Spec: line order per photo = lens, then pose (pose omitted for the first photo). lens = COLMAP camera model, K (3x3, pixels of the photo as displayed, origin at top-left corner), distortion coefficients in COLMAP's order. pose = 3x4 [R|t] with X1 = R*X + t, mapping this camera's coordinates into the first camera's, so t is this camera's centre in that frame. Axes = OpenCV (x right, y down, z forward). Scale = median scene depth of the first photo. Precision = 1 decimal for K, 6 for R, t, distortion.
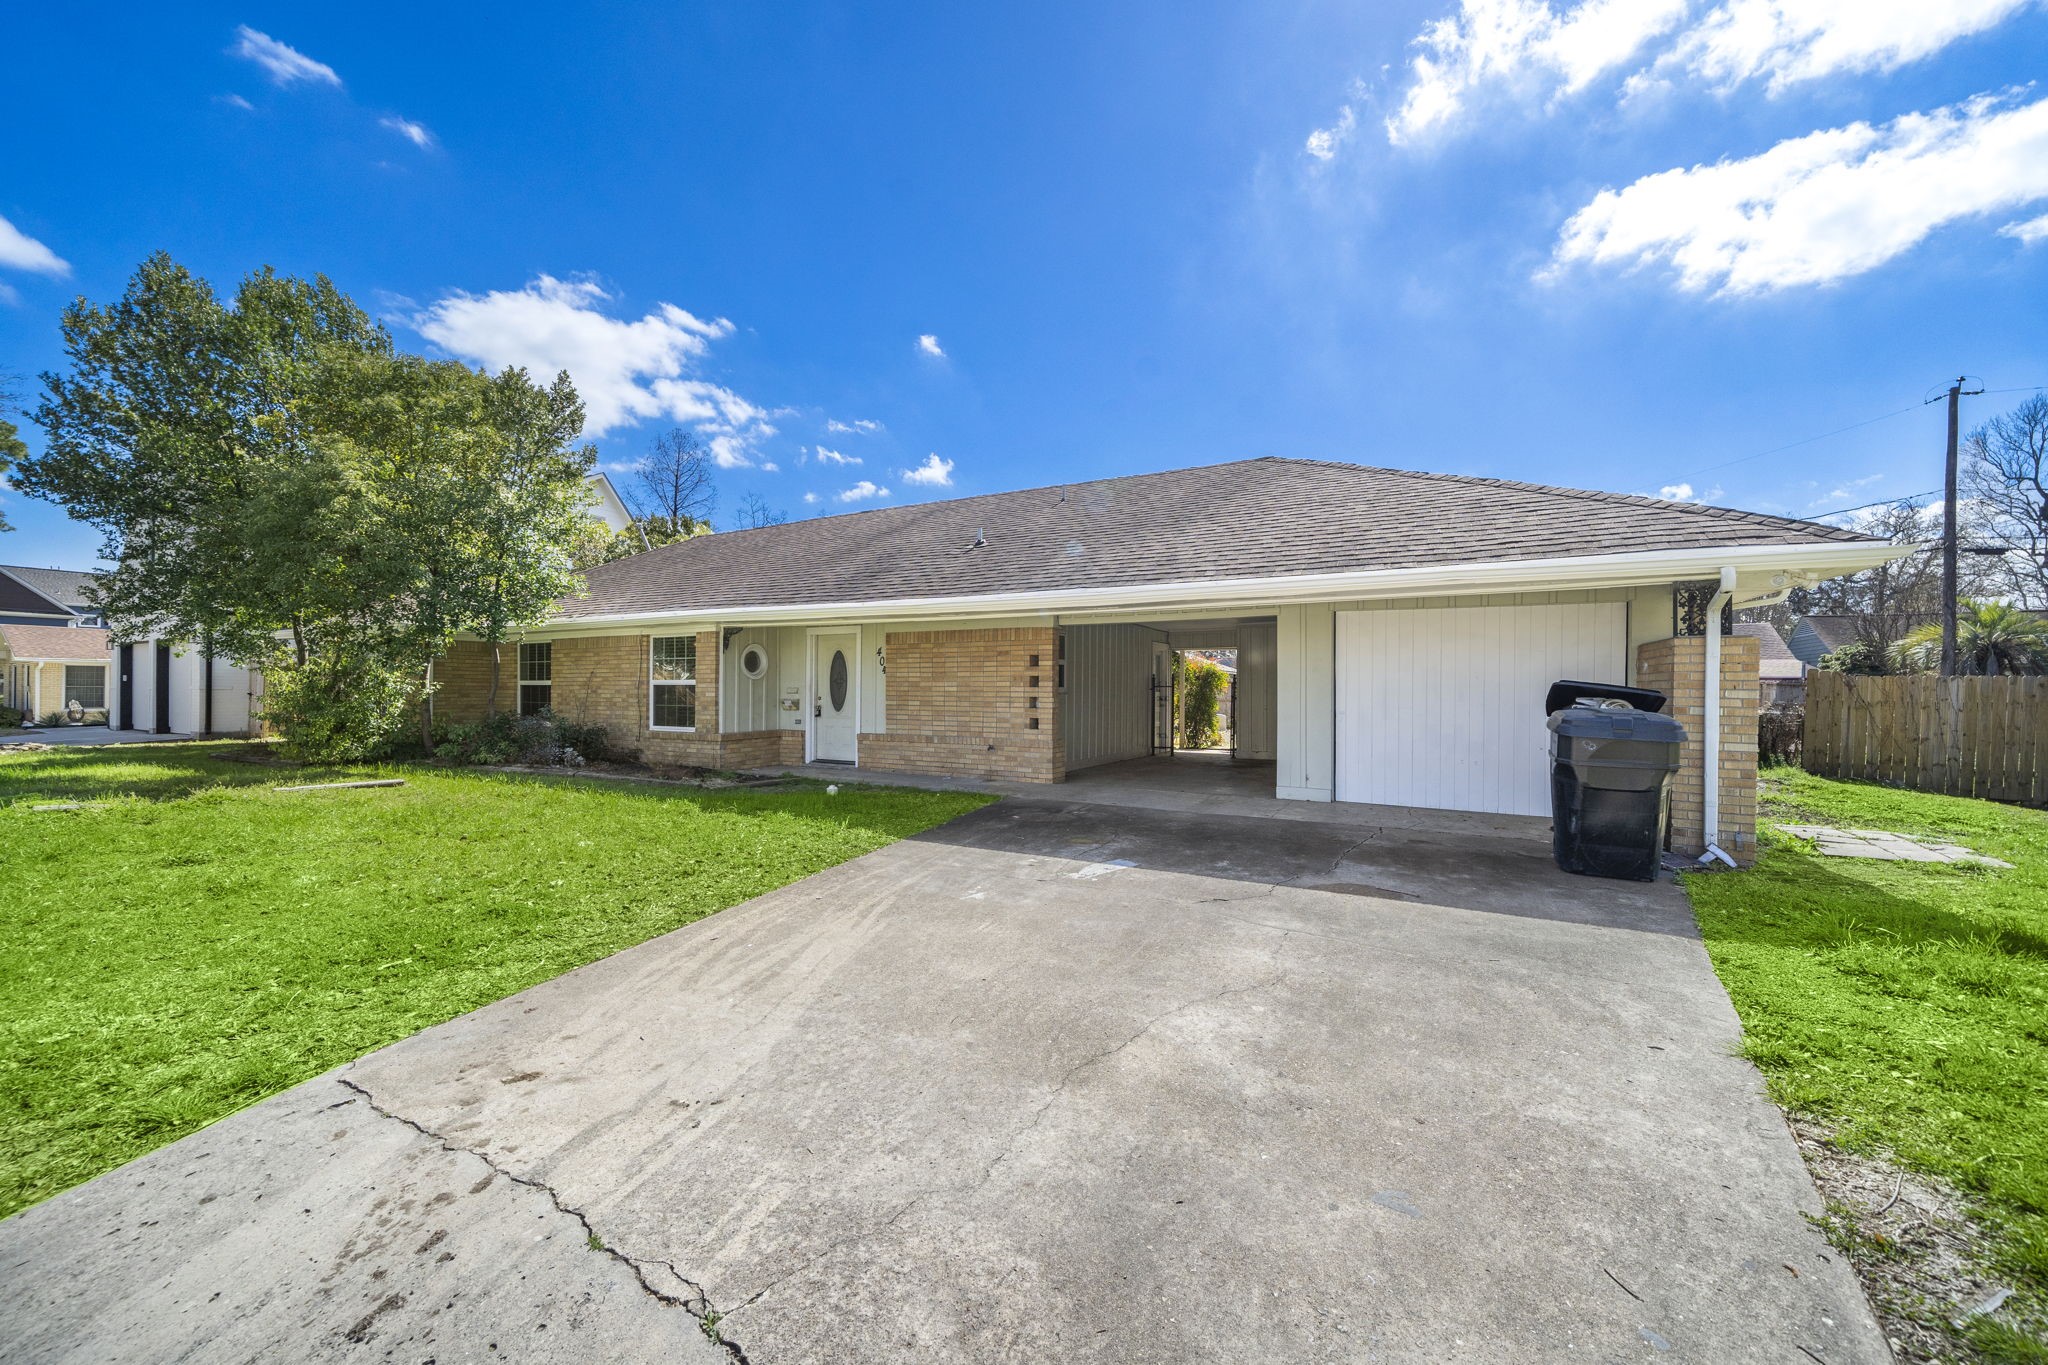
lens RADIAL K [[703.2, 0, 1005.6], [0, 703.2, 689.0], [0, 0, 1]] dist [-0.000564, -0.000169]
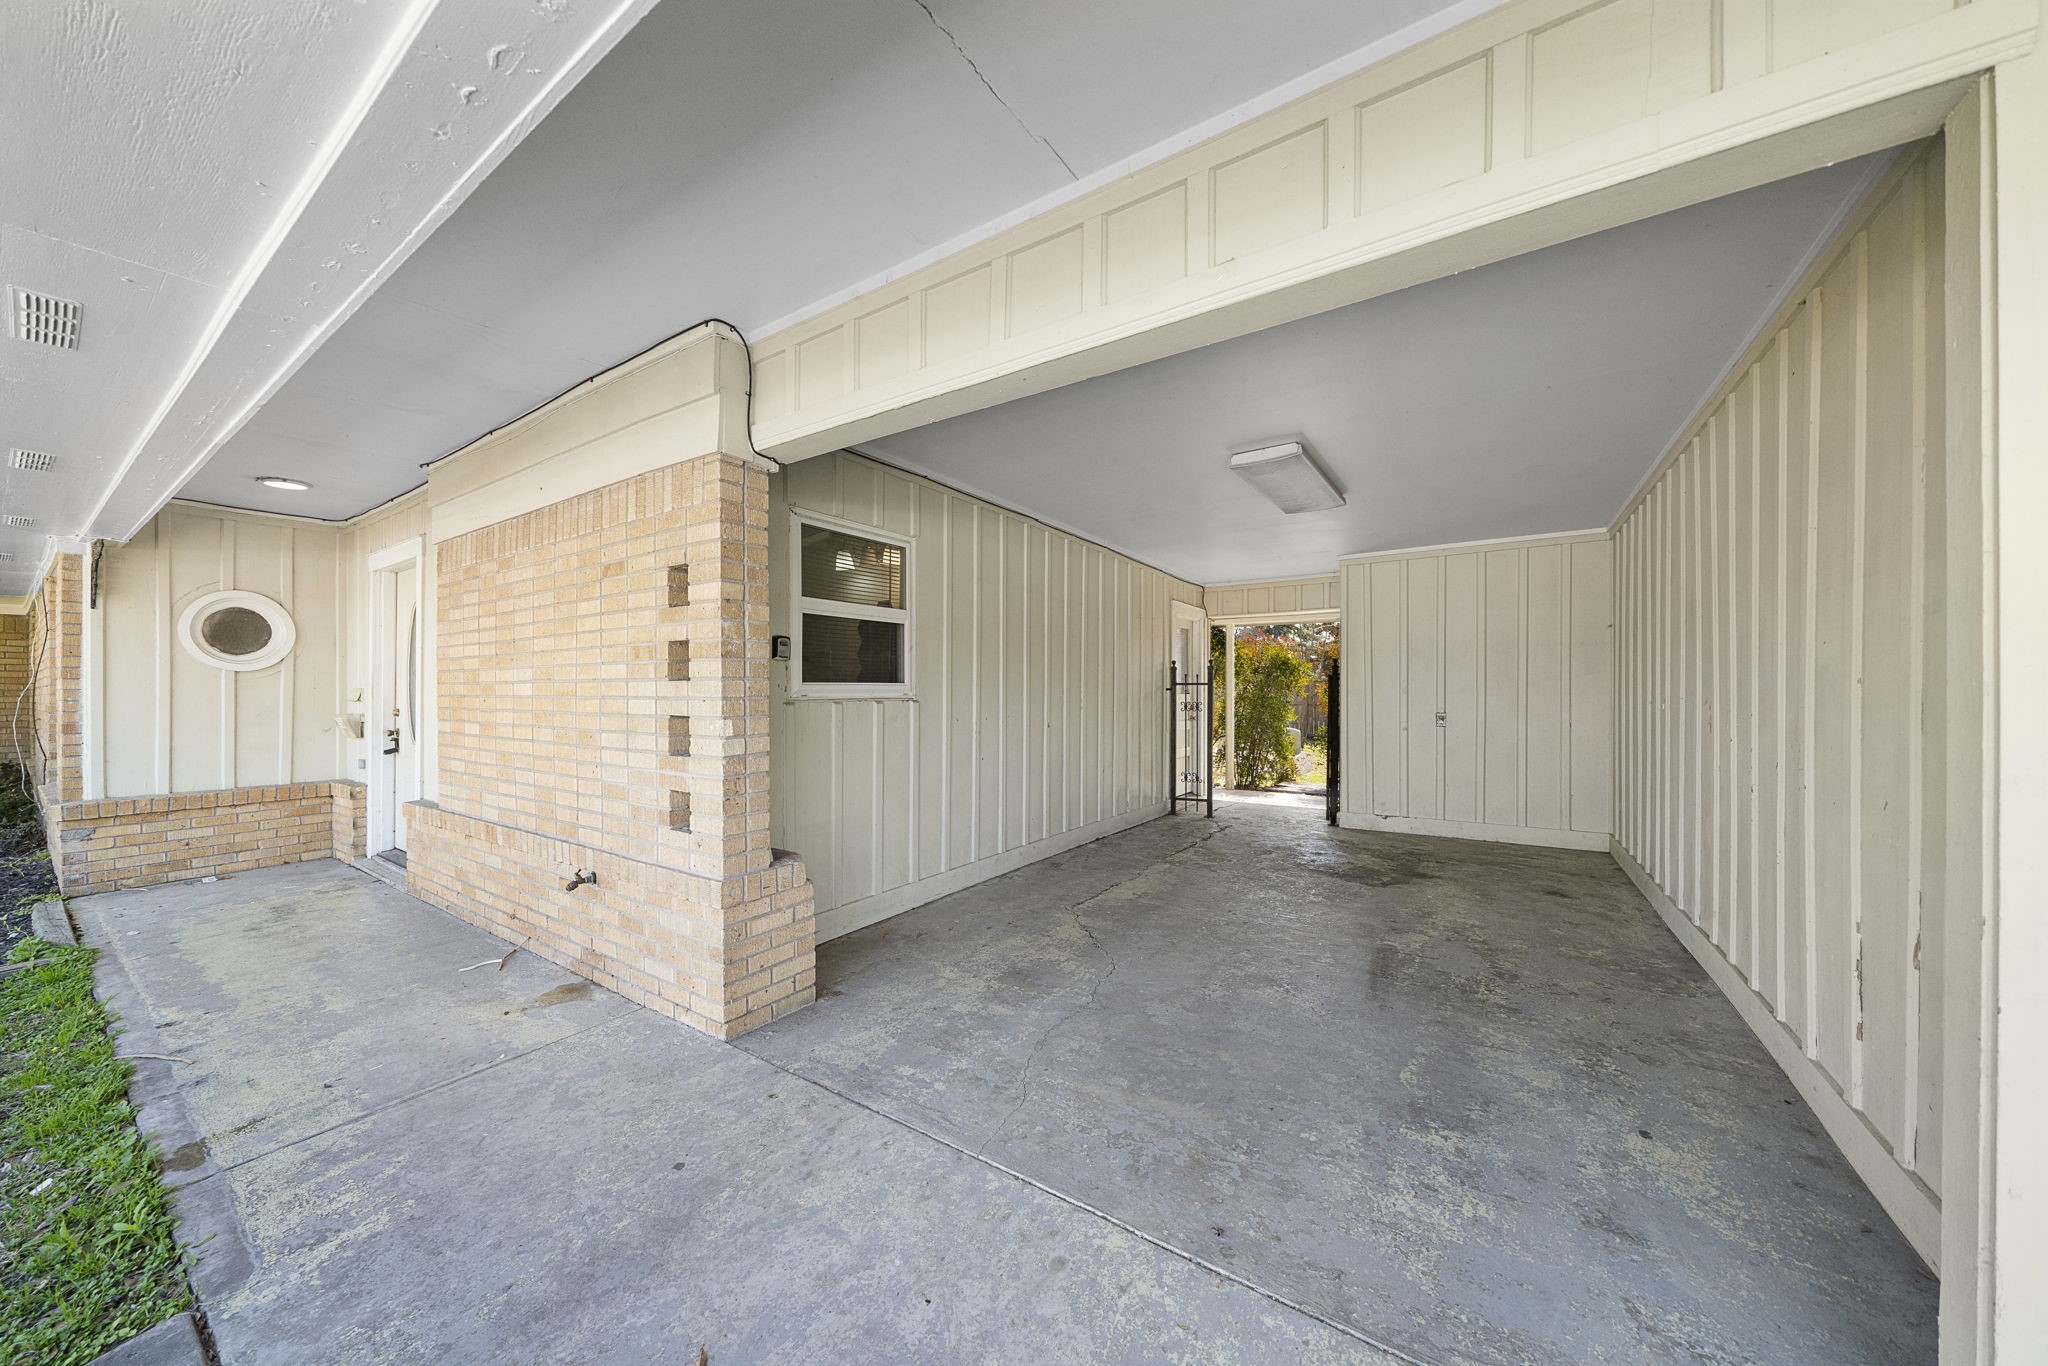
lens RADIAL K [[703.2, 0, 1005.6], [0, 703.2, 689.5], [0, 0, 1]] dist [-0.000564, -0.000169]
pose [[0.997917, -0.006783, -0.064148, 0.154861], [0.006716, 0.999977, -0.001255, 0.001858], [0.064155, 0.000822, 0.997940, 0.605089]]
